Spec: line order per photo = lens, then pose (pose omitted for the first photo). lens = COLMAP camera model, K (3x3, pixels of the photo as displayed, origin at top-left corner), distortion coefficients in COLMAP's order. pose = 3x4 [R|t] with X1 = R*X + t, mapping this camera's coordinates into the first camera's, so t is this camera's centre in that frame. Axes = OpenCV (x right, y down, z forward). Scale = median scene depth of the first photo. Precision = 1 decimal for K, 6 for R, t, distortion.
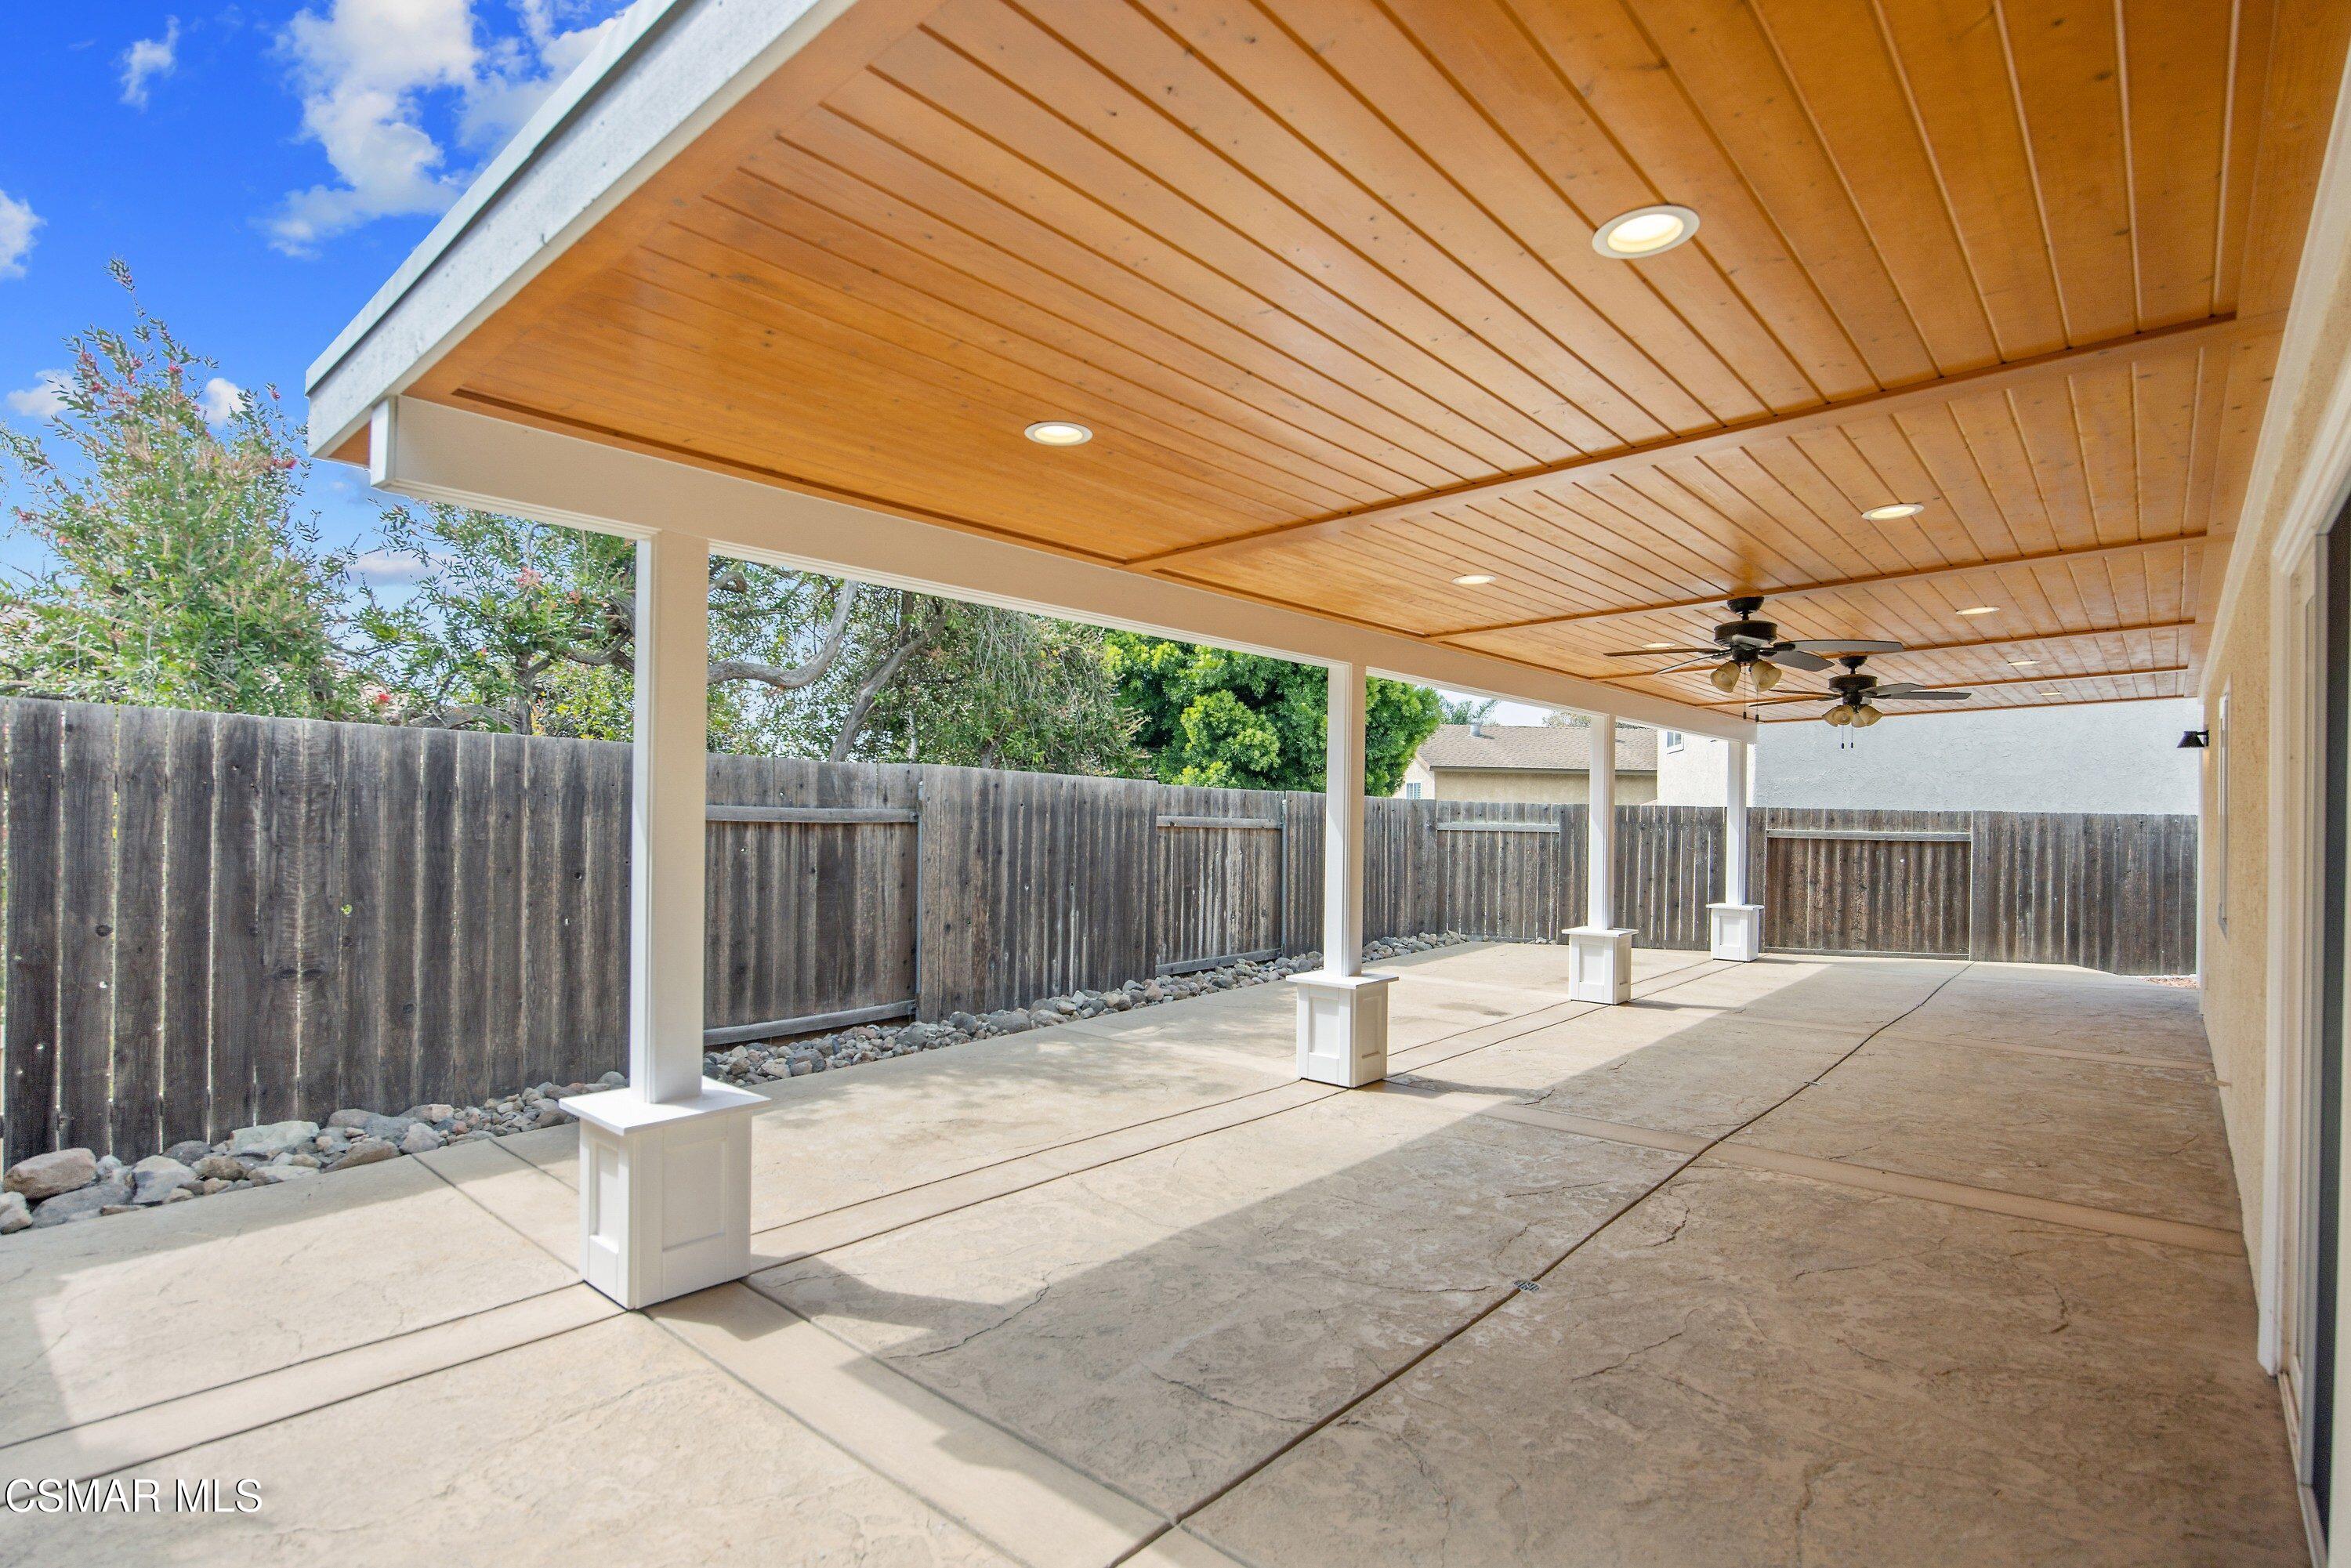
lens RADIAL K [[1129.6, 0, 1222.1], [0, 1129.6, 828.5], [0, 0, 1]] dist [-0.019192, -0.000093]
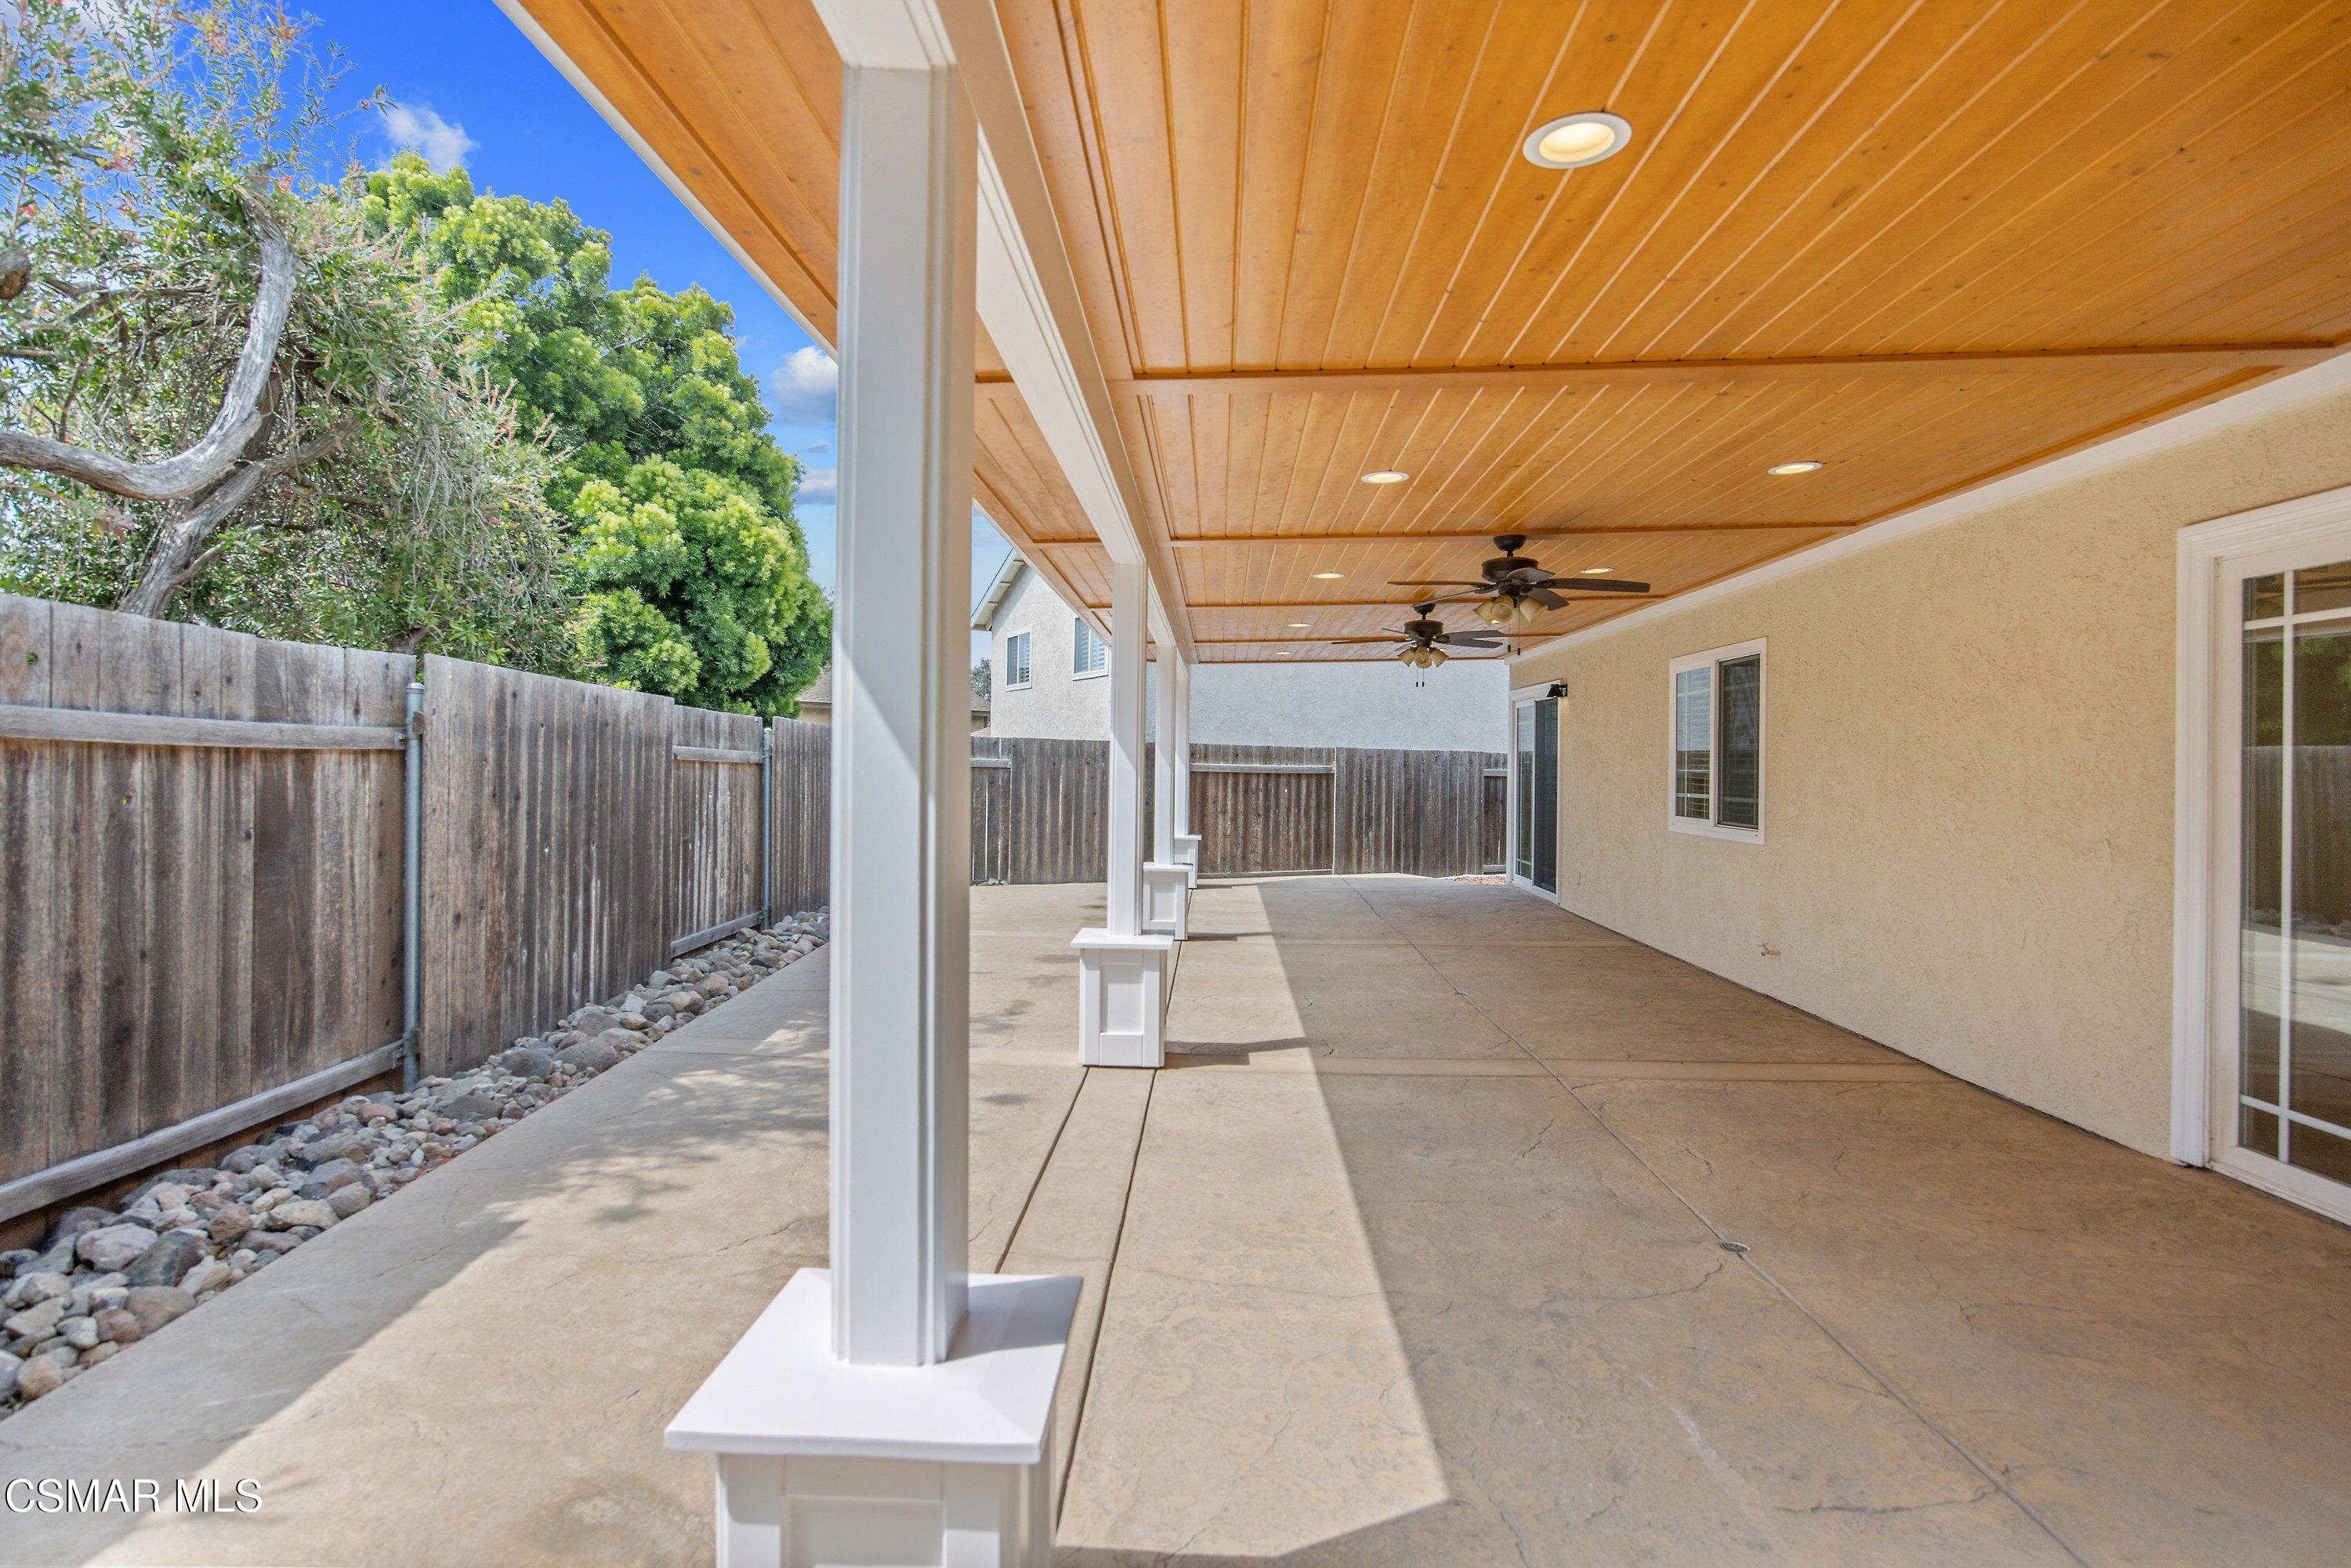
lens RADIAL K [[1129.9, 0, 1182.9], [0, 1129.9, 766.5], [0, 0, 1]] dist [-0.012784, 0.000140]
pose [[0.791062, -0.004564, 0.611719, -0.267374], [0.005733, 0.999984, 0.000047, 0.005063], [-0.611709, 0.003470, 0.791075, 0.228719]]
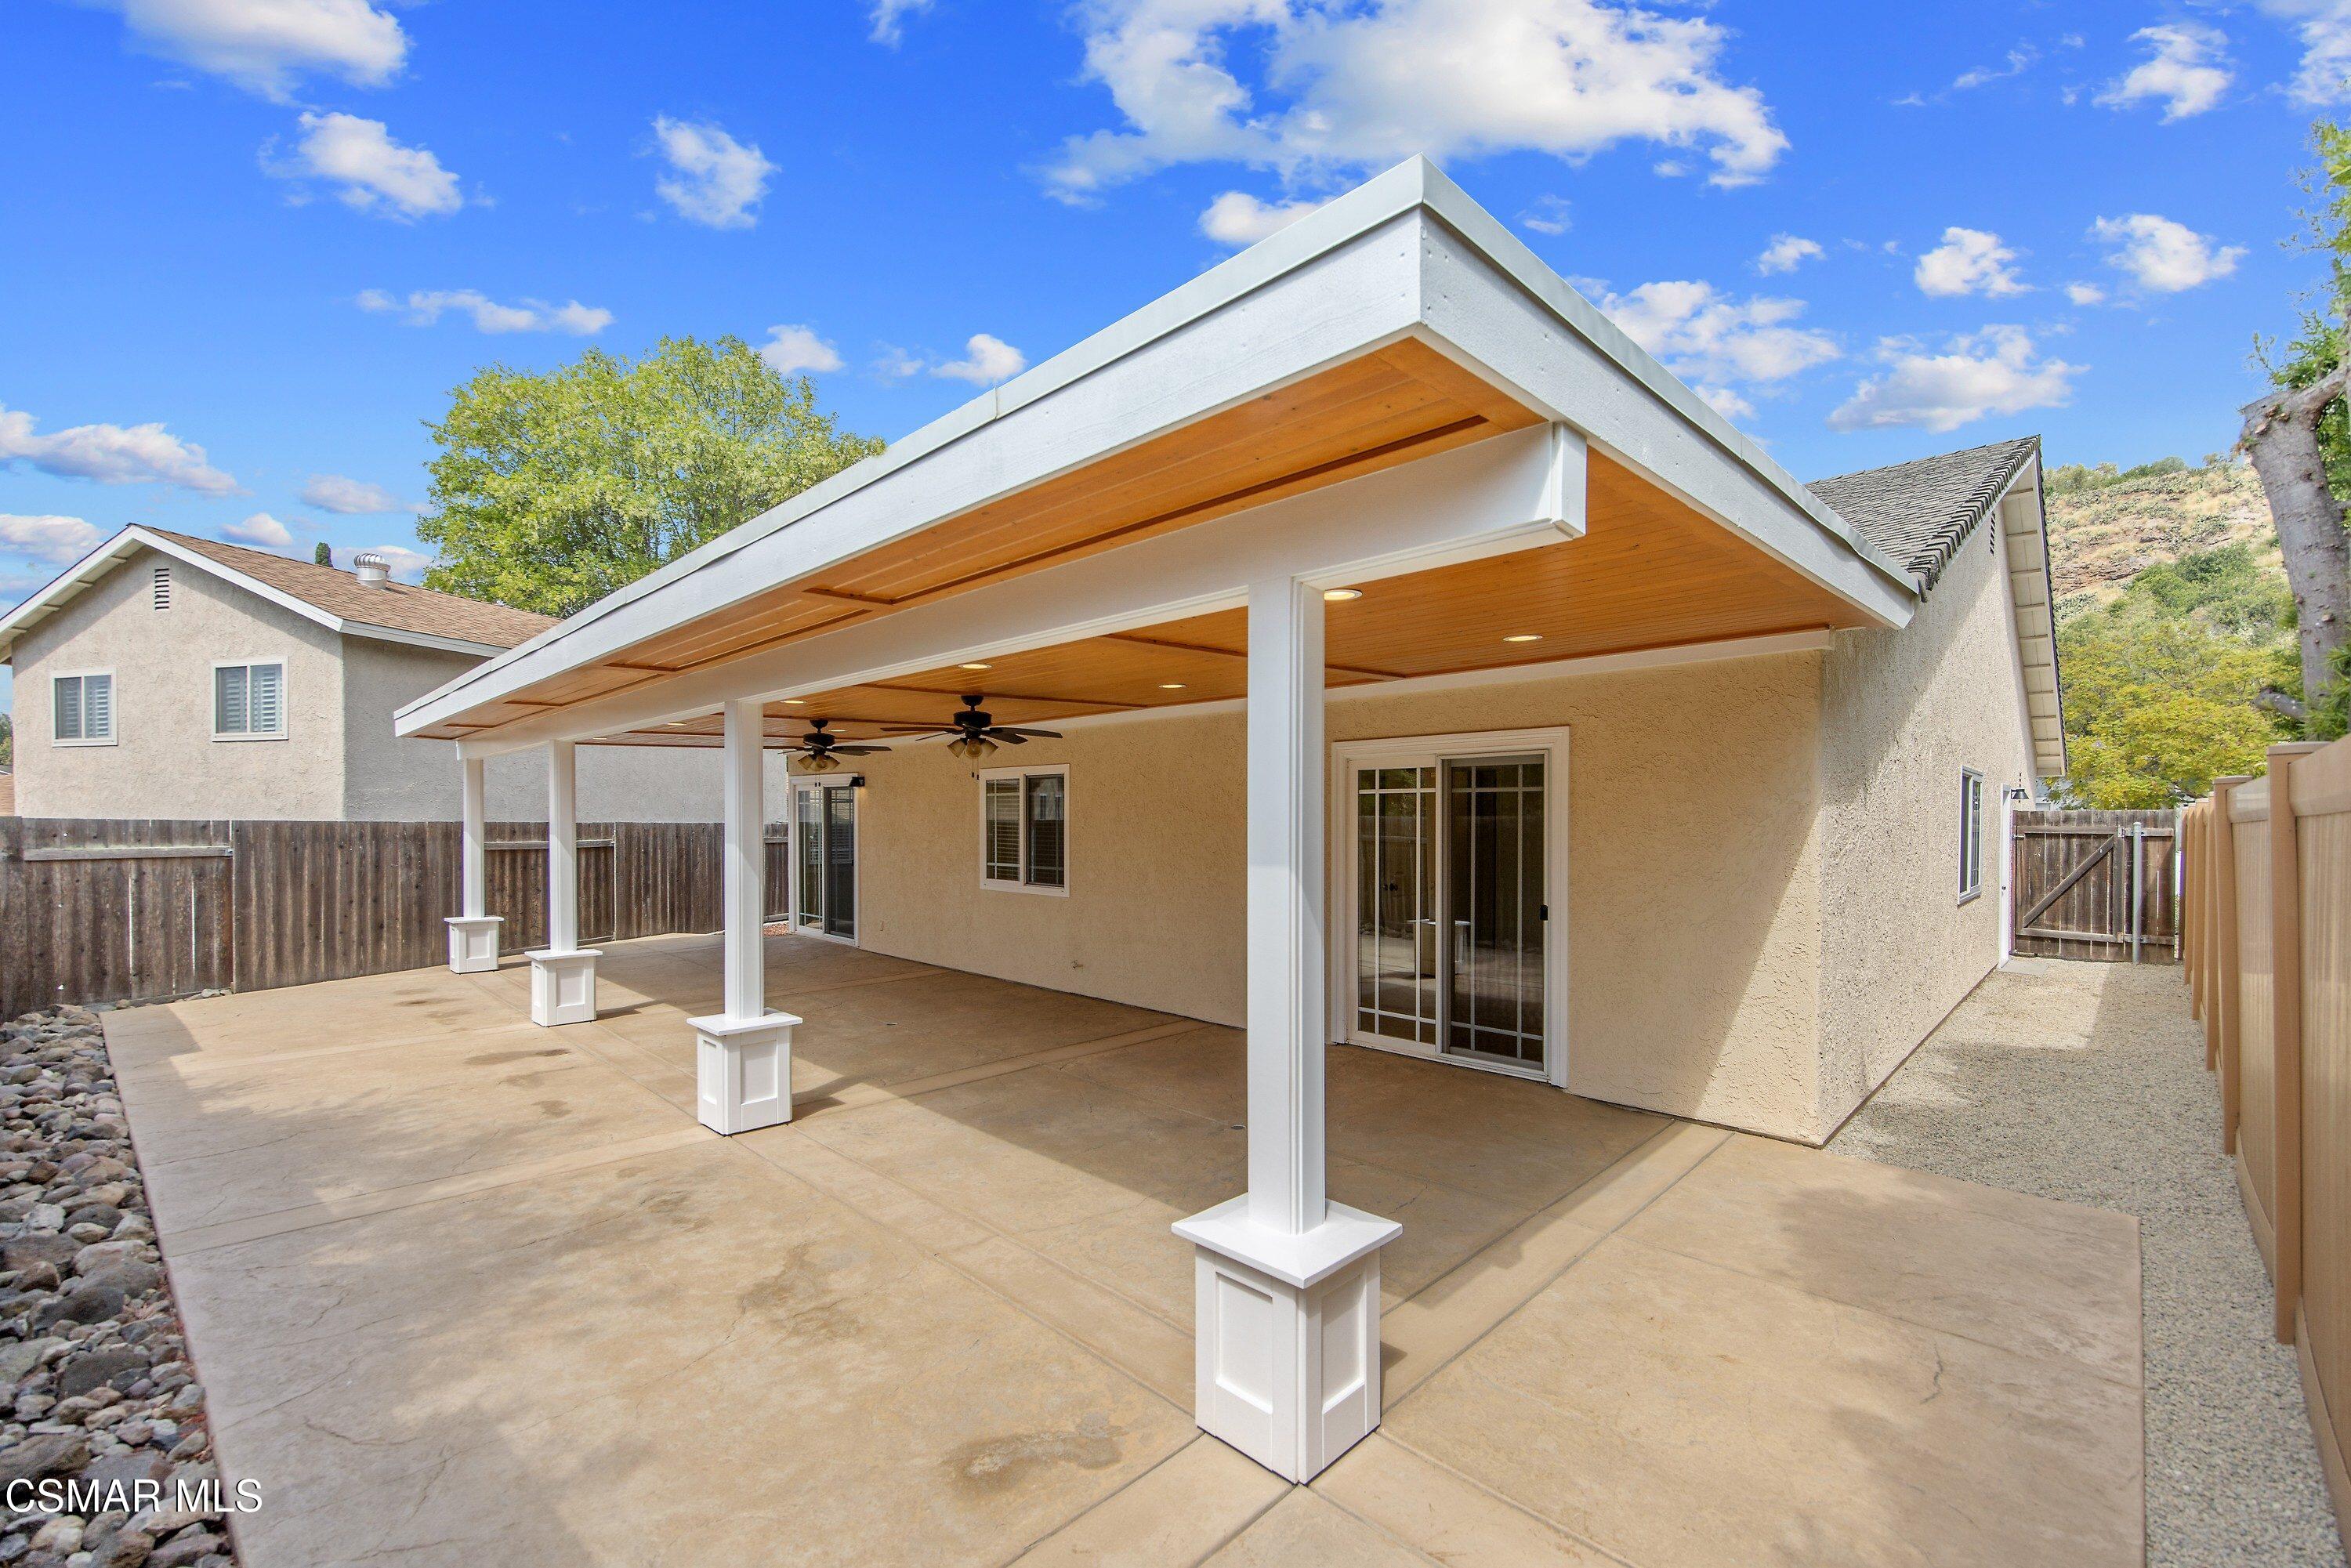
lens RADIAL K [[953.8, 0, 1162.1], [0, 953.8, 825.8], [0, 0, 1]] dist [0.000178, 0.000147]
pose [[0.100941, -0.019579, 0.994700, -0.492064], [0.012741, 0.999750, 0.018385, -0.034453], [-0.994811, 0.010818, 0.101165, 0.401046]]
